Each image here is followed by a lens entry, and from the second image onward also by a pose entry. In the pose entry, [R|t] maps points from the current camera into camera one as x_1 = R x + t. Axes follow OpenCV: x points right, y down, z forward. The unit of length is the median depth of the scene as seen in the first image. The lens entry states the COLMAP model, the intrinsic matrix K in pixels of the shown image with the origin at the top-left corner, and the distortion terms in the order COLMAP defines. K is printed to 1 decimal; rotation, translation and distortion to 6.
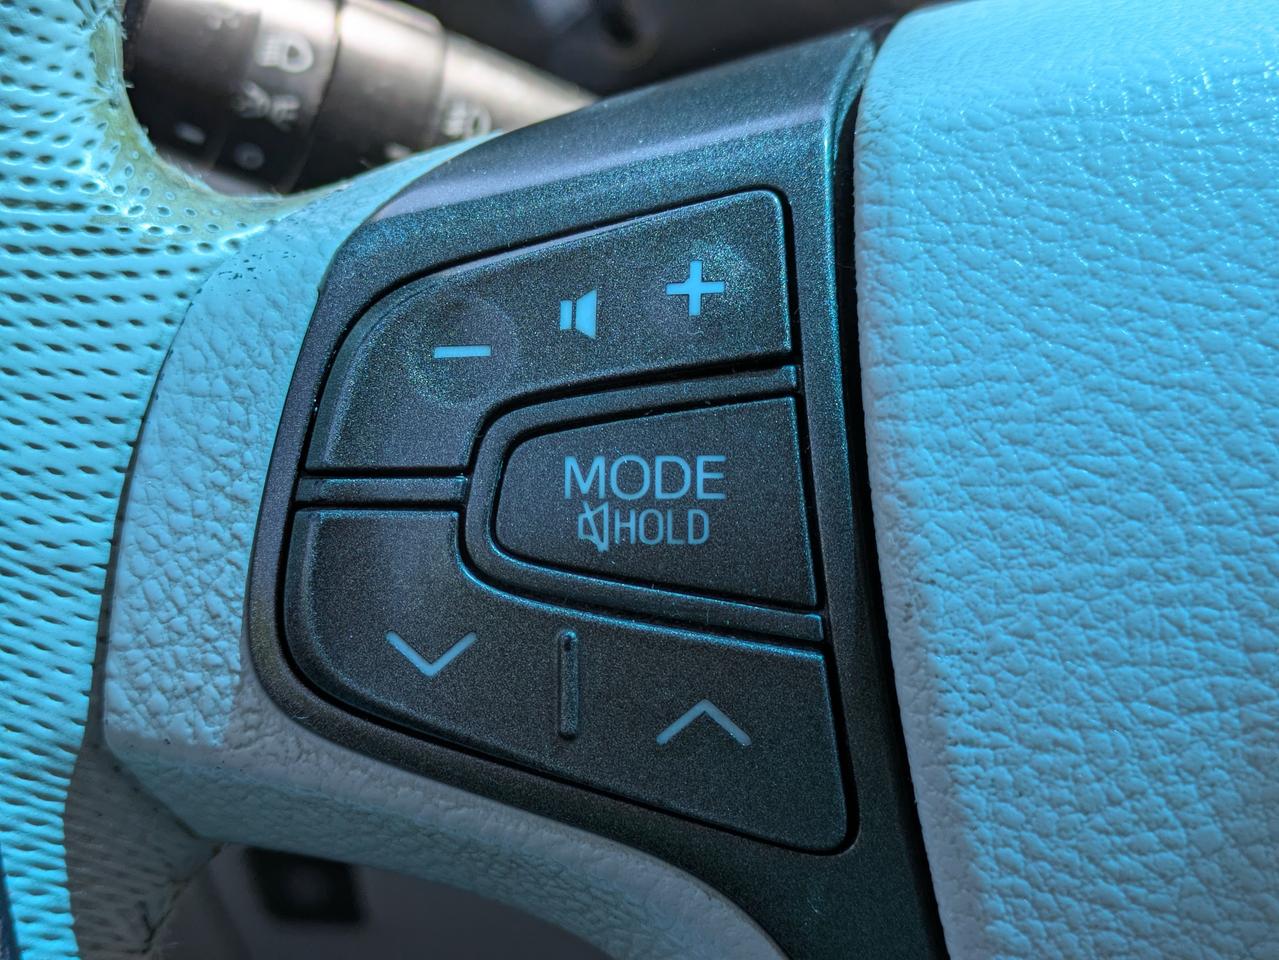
lens RADIAL K [[1927.3, 0, 641.5], [0, 1927.3, 469.7], [0, 0, 1]] dist [0.035373, 0.000000]
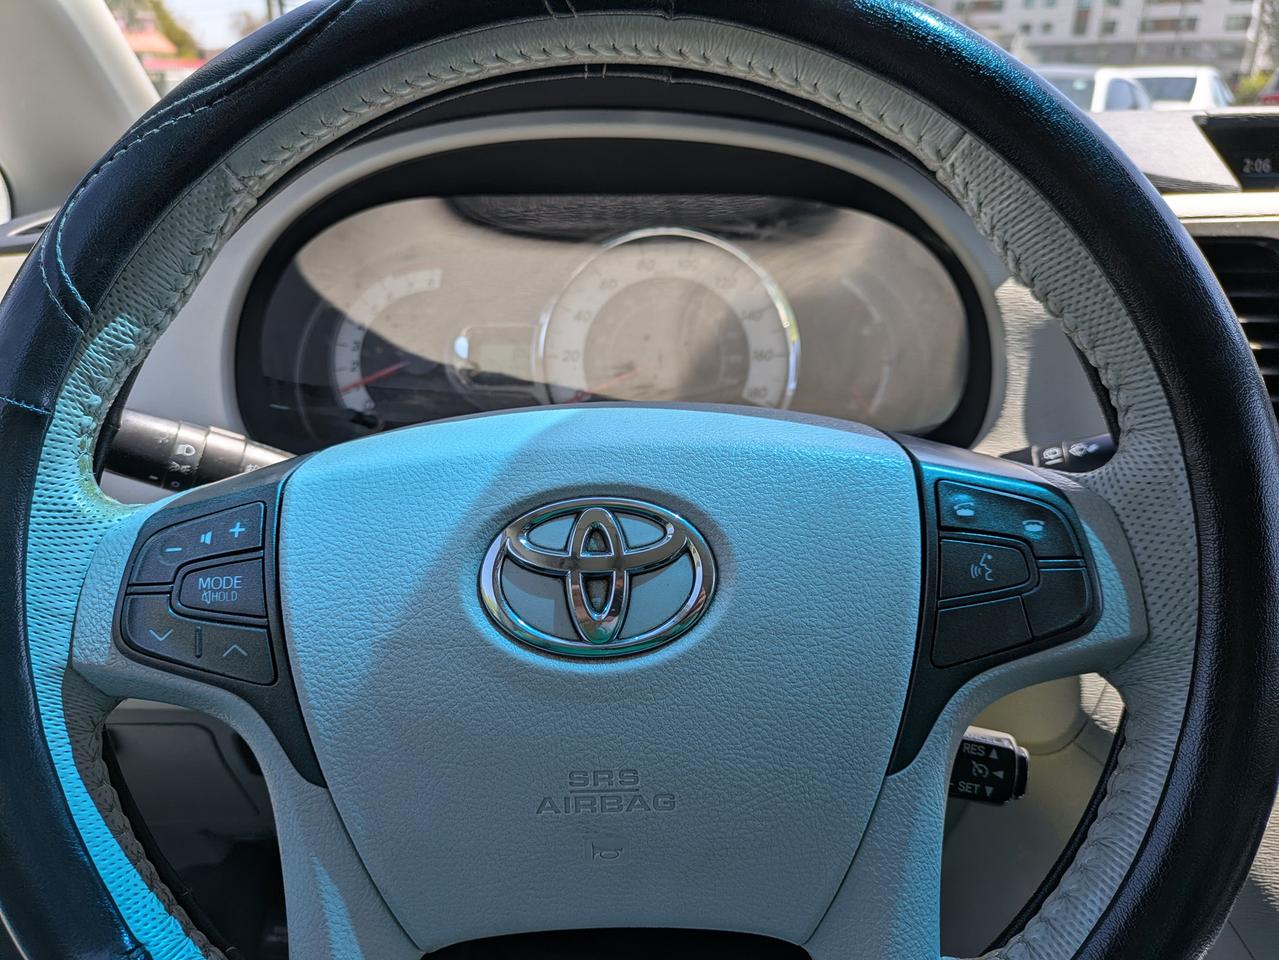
lens RADIAL K [[952.0, 0, 643.4], [0, 952.0, 490.4], [0, 0, 1]] dist [0.038086, -0.020743]
pose [[0.997840, -0.029546, 0.058675, 0.672027], [0.035128, 0.994712, -0.096510, 0.032121], [-0.055513, 0.098362, 0.993601, -0.824638]]
